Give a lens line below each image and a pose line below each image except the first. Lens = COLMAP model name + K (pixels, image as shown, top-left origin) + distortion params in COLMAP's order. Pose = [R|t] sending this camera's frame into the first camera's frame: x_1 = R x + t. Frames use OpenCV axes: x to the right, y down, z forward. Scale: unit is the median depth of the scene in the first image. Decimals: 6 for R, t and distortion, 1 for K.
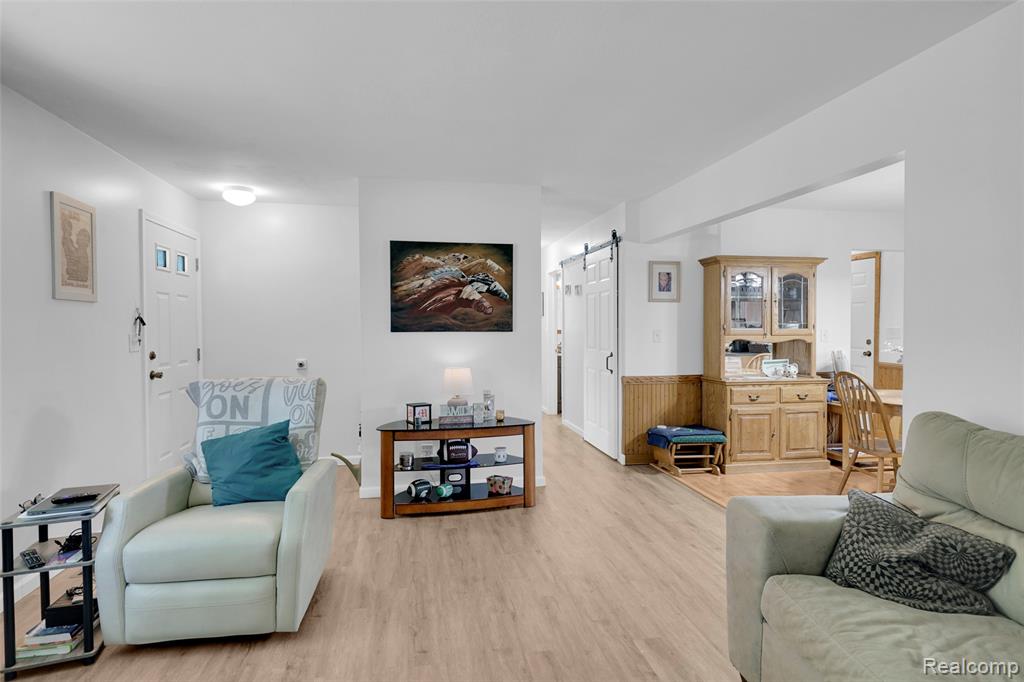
lens RADIAL K [[539.5, 0, 516.1], [0, 539.5, 335.0], [0, 0, 1]] dist [-0.000323, -0.000295]
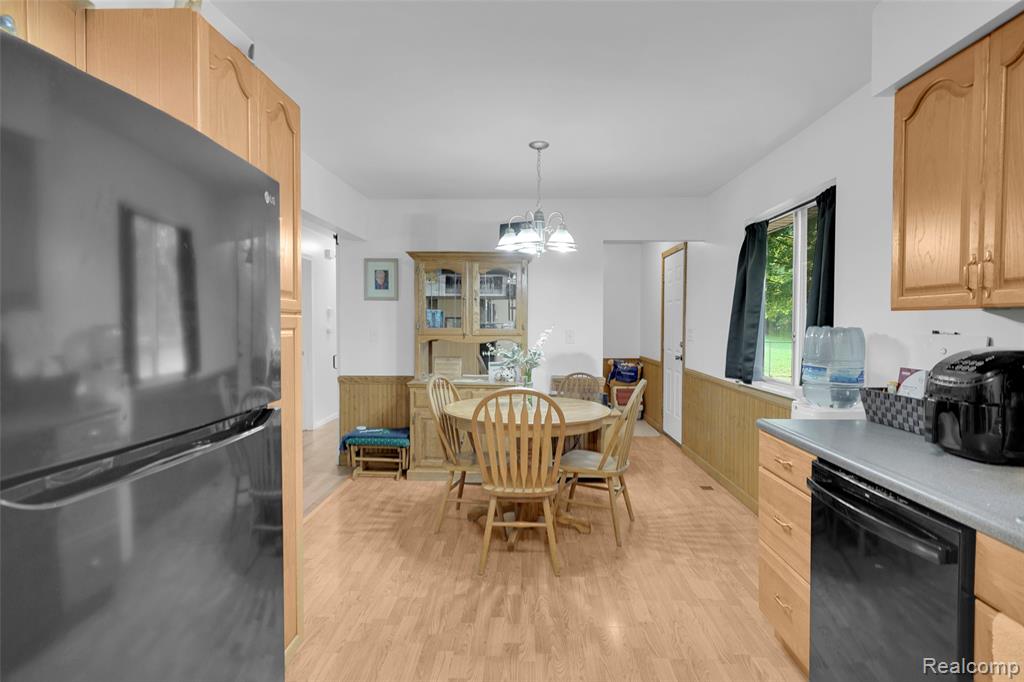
lens RADIAL K [[539.5, 0, 516.1], [0, 539.5, 335.0], [0, 0, 1]] dist [-0.000323, -0.000295]
pose [[0.976744, 0.010740, -0.214141, 0.746906], [-0.010333, 0.999942, 0.003019, -0.003903], [0.214161, -0.000736, 0.976798, 0.102747]]
